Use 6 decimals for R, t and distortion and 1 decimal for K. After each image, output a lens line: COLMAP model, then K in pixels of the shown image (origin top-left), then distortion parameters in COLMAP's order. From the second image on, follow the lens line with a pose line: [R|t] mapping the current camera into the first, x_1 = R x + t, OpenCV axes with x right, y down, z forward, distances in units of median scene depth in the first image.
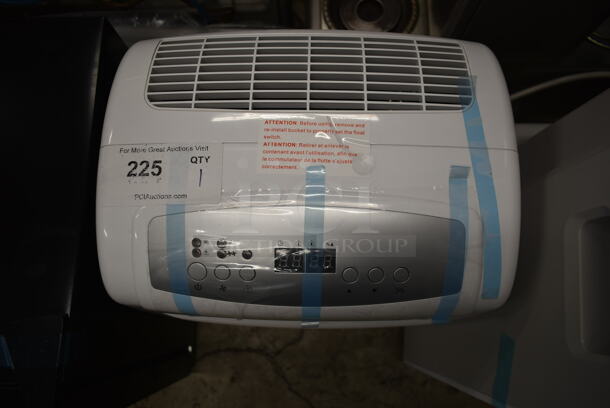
lens RADIAL K [[465.5, 0, 307.2], [0, 465.5, 201.7], [0, 0, 1]] dist [-0.013793, 0.005326]
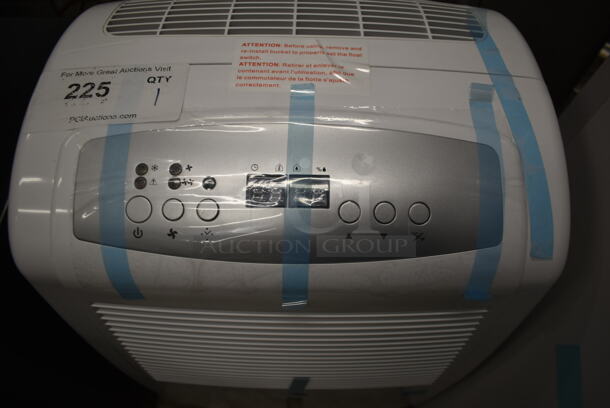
lens RADIAL K [[465.5, 0, 305.3], [0, 465.5, 205.8], [0, 0, 1]] dist [-0.013793, 0.005326]
pose [[0.999708, 0.010754, 0.021636, 0.007188], [-0.003317, 0.948106, -0.317938, 0.368443], [-0.023933, 0.317773, 0.947865, 0.300129]]
